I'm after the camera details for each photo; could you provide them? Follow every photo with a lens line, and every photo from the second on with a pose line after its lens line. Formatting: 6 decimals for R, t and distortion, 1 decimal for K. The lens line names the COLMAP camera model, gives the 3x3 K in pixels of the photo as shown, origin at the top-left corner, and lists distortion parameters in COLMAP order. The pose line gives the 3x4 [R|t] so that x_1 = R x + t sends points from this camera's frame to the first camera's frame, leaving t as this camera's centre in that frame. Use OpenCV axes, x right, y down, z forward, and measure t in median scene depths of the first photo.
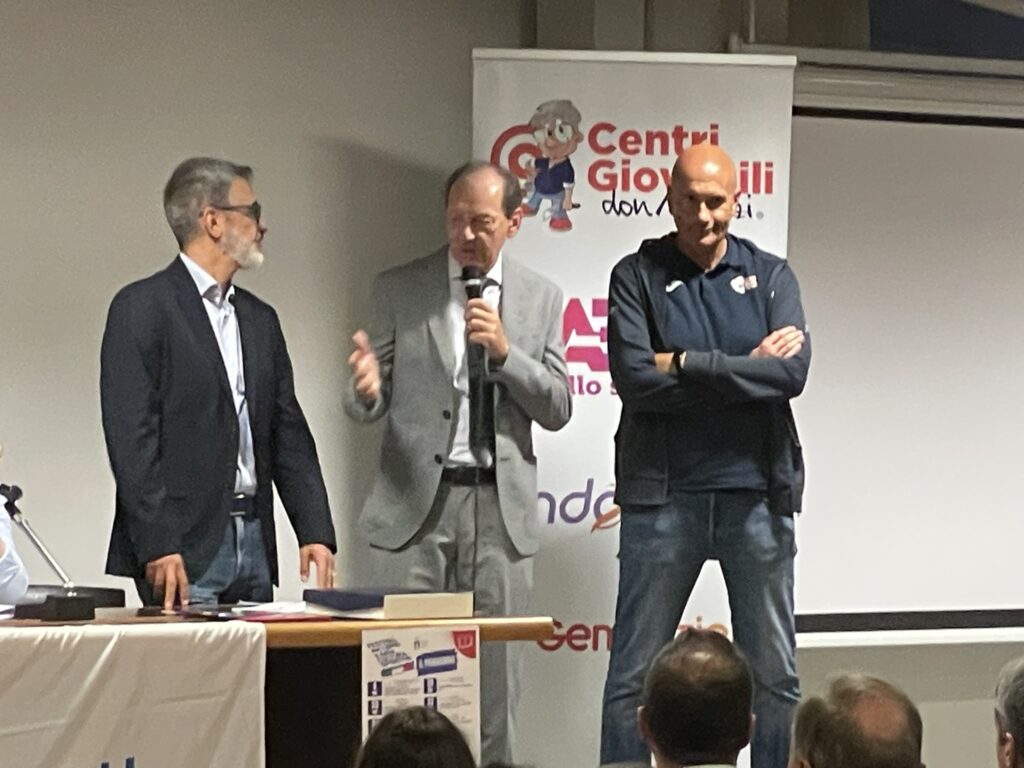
lens RADIAL K [[5064.0, 0, 512.0], [0, 5064.0, 384.0], [0, 0, 1]] dist [0.218852, -3.171220]
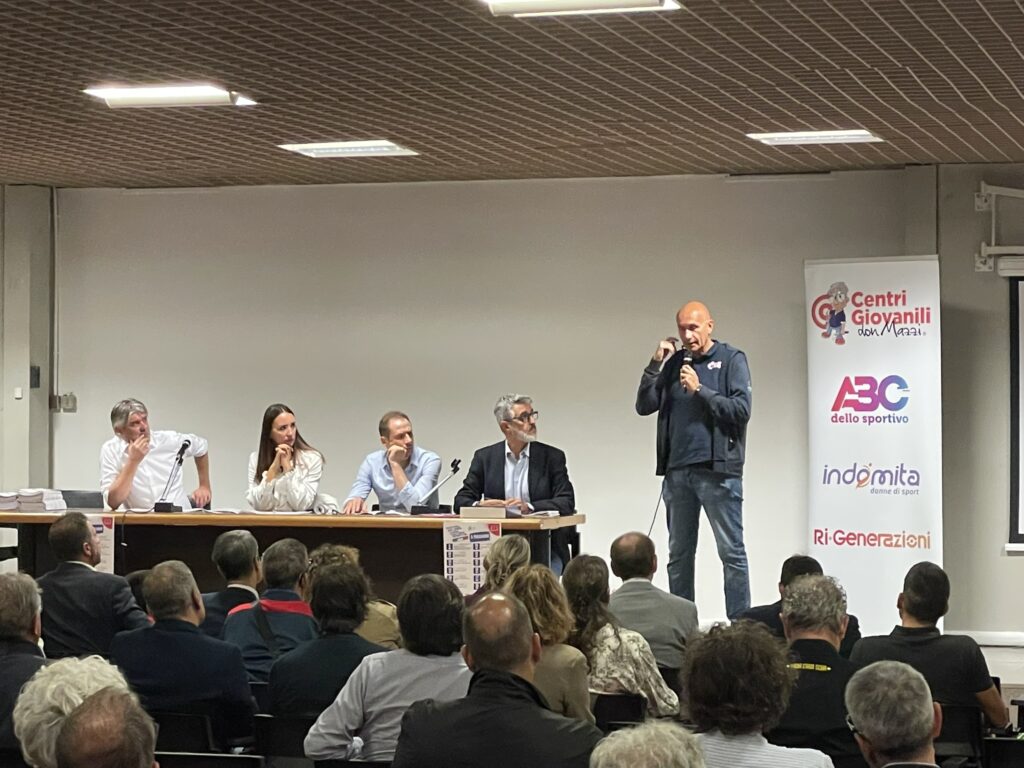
lens RADIAL K [[2759.2, 0, 512.0], [0, 2759.2, 384.0], [0, 0, 1]] dist [0.127683, -0.028840]
pose [[0.623392, -0.015957, -0.781747, 0.819386], [0.003555, 0.999839, -0.017574, 0.005756], [0.781902, 0.008177, 0.623348, 0.181234]]
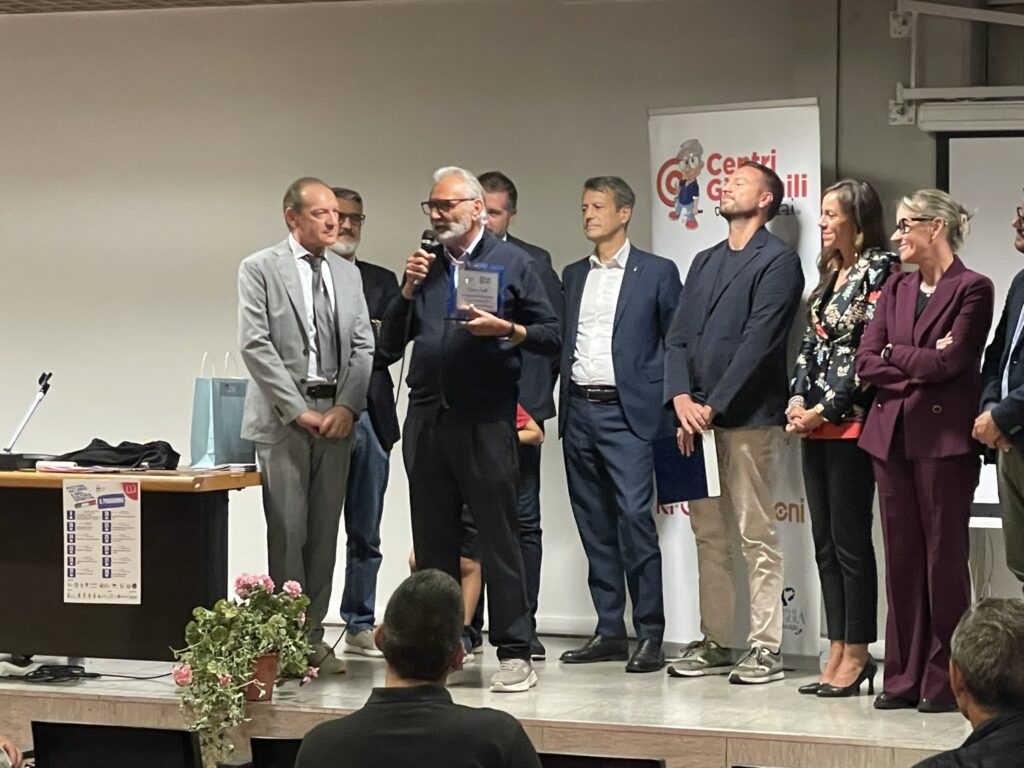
lens RADIAL K [[2895.3, 0, 562.2], [0, 2895.3, 398.7], [0, 0, 1]] dist [0.053448, 0.470670]
pose [[0.553914, 0.010029, -0.832514, 0.686672], [-0.003706, 0.999947, 0.009580, 0.010876], [0.832566, -0.002222, 0.553922, 0.505382]]
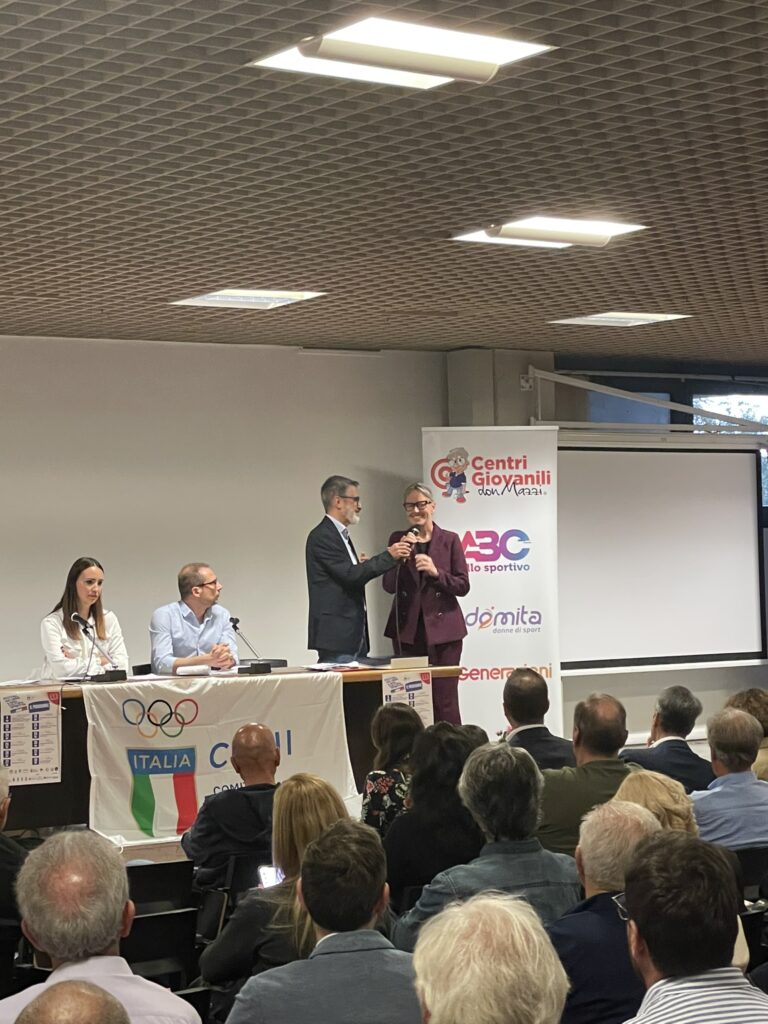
lens RADIAL K [[2263.8, 0, 384.0], [0, 2263.8, 512.0], [0, 0, 1]] dist [0.093039, 0.468824]
pose [[0.999033, -0.033524, -0.028463, 0.003507], [0.032847, 0.999174, -0.023944, -0.001774], [0.029242, 0.022986, 0.999308, -0.059523]]
